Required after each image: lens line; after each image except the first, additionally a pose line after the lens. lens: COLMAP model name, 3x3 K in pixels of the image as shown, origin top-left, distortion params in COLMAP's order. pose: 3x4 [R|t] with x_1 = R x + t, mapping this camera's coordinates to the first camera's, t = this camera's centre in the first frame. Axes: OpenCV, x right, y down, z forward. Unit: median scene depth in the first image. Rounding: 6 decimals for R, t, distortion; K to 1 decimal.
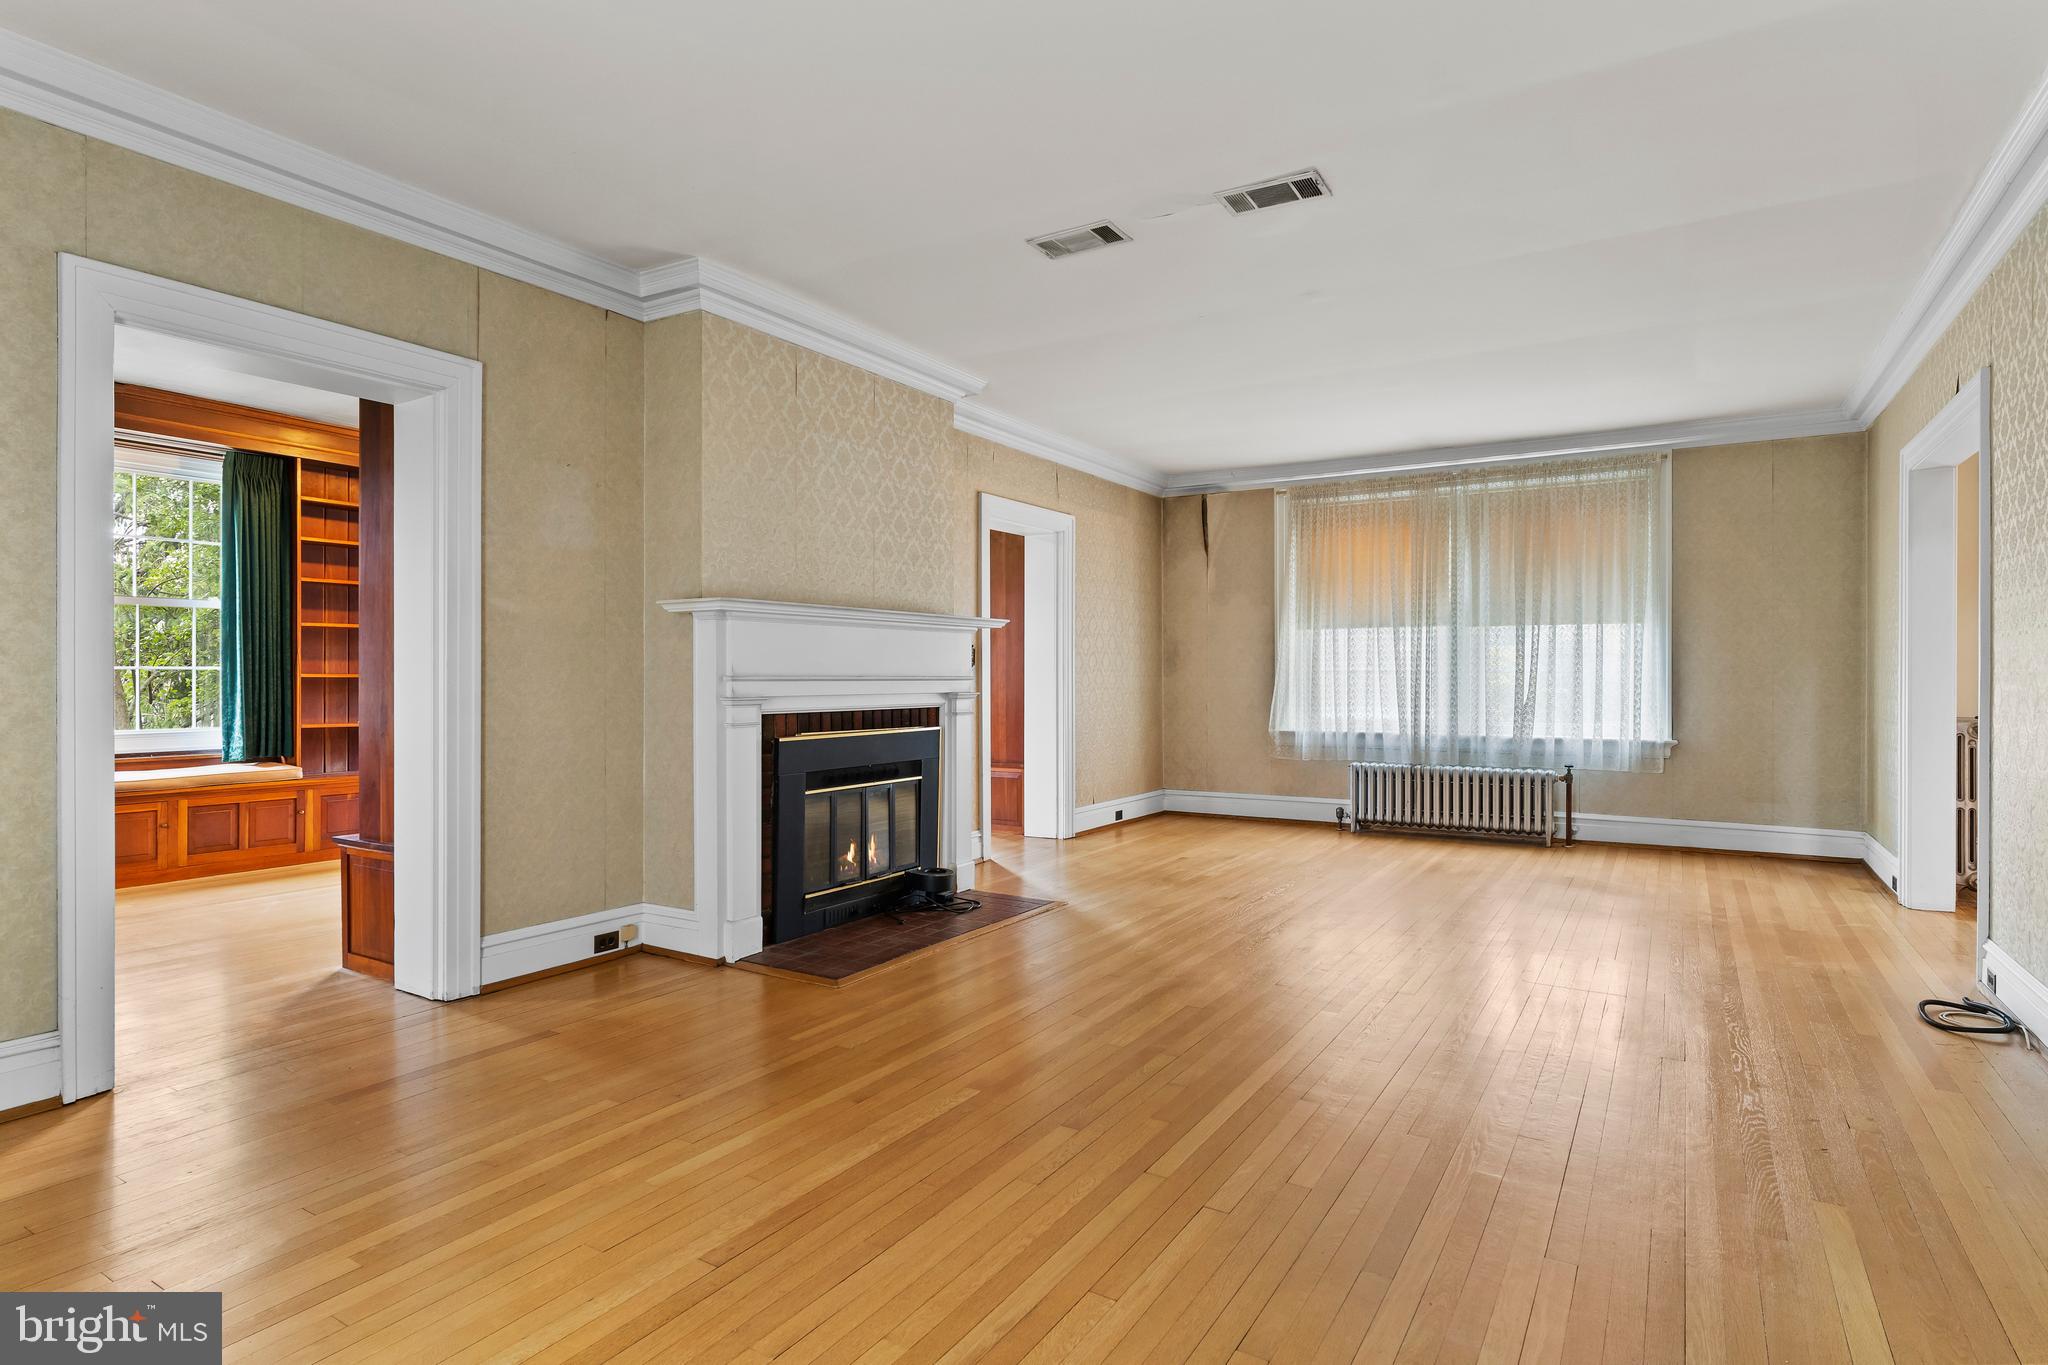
lens RADIAL K [[1054.4, 0, 1037.2], [0, 1054.4, 670.8], [0, 0, 1]] dist [-0.009916, 0.002232]
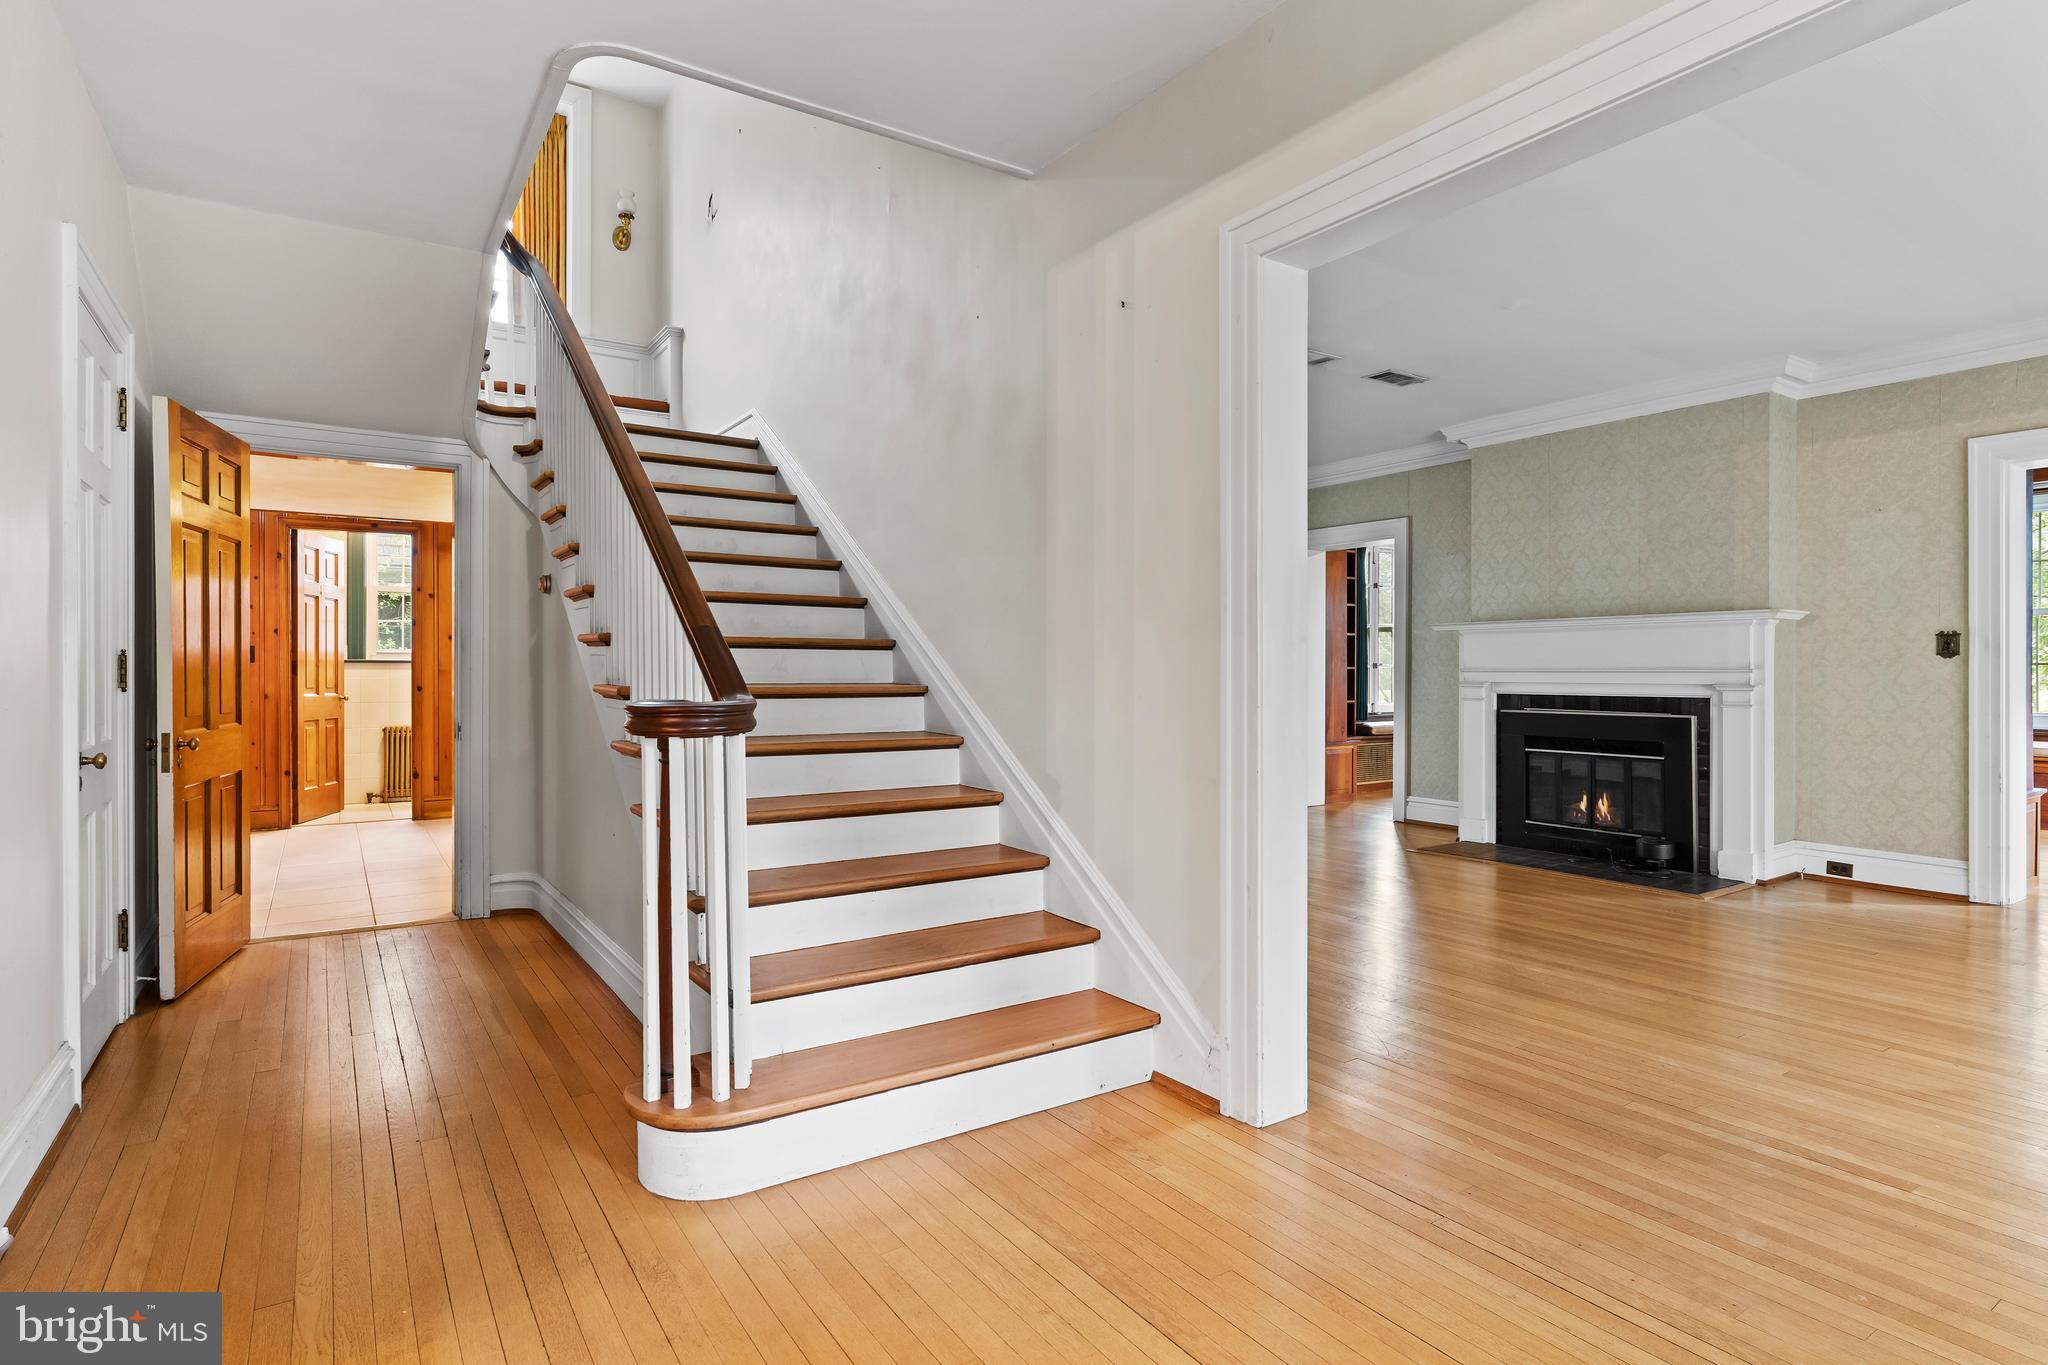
lens RADIAL K [[1054.4, 0, 1019.1], [0, 1054.4, 667.3], [0, 0, 1]] dist [-0.009916, 0.002232]
pose [[-0.420872, 0.005441, -0.907104, 1.389982], [0.014061, 0.999901, -0.000527, -0.006391], [0.907011, -0.012977, -0.420907, 0.975608]]
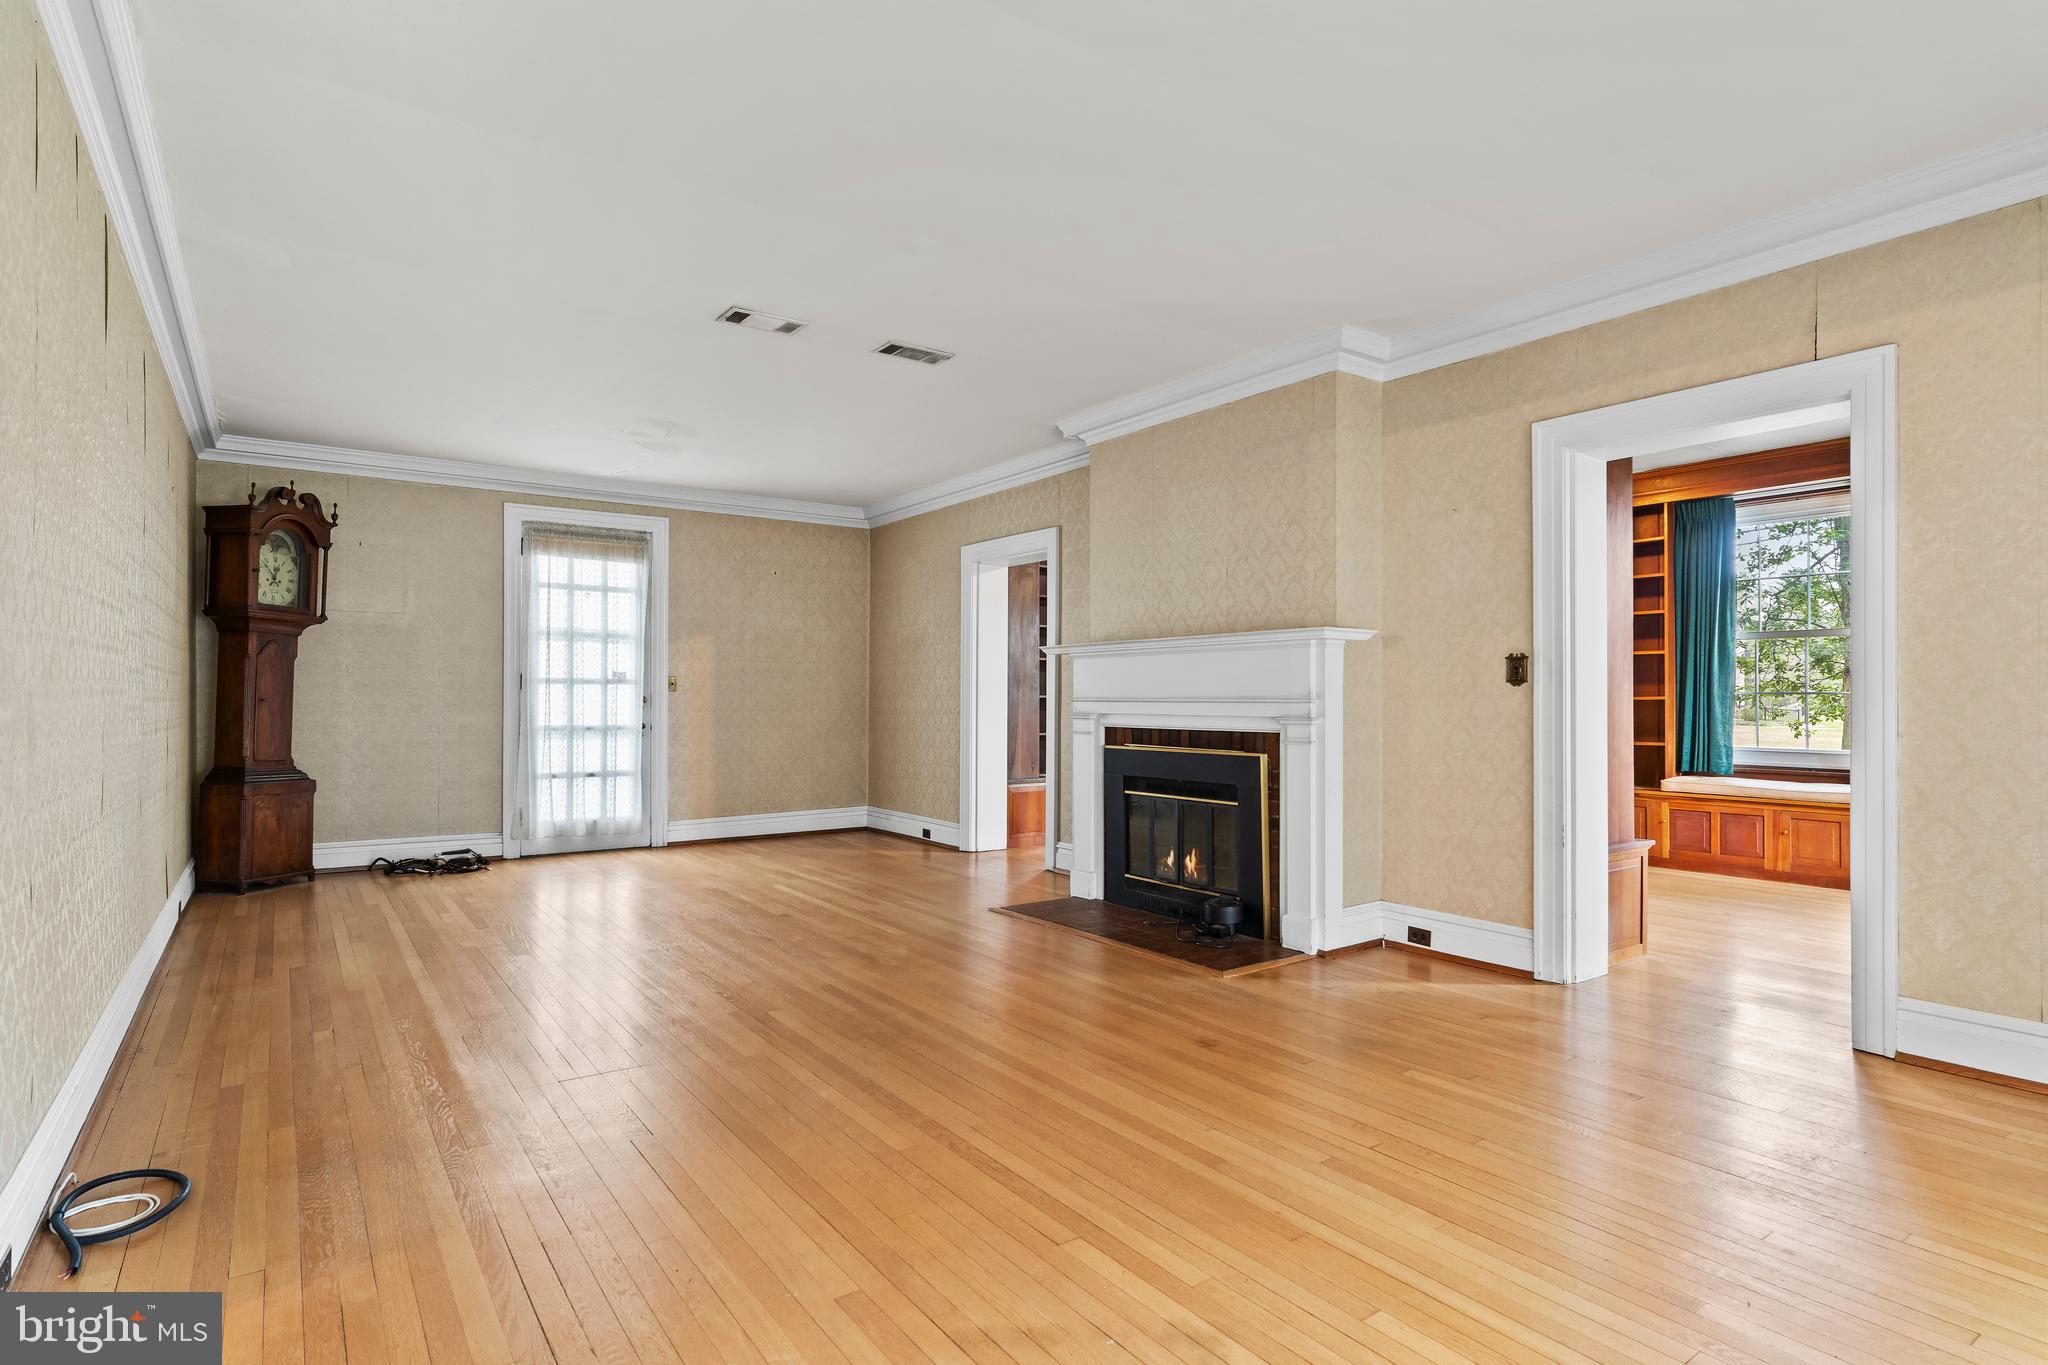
lens RADIAL K [[1054.4, 0, 1023.6], [0, 1054.4, 684.4], [0, 0, 1]] dist [-0.009916, 0.002232]
pose [[-0.387801, -0.005413, -0.921727, 0.981655], [0.013318, 0.999845, -0.011475, 0.001053], [0.921647, -0.016726, -0.387669, 1.374221]]
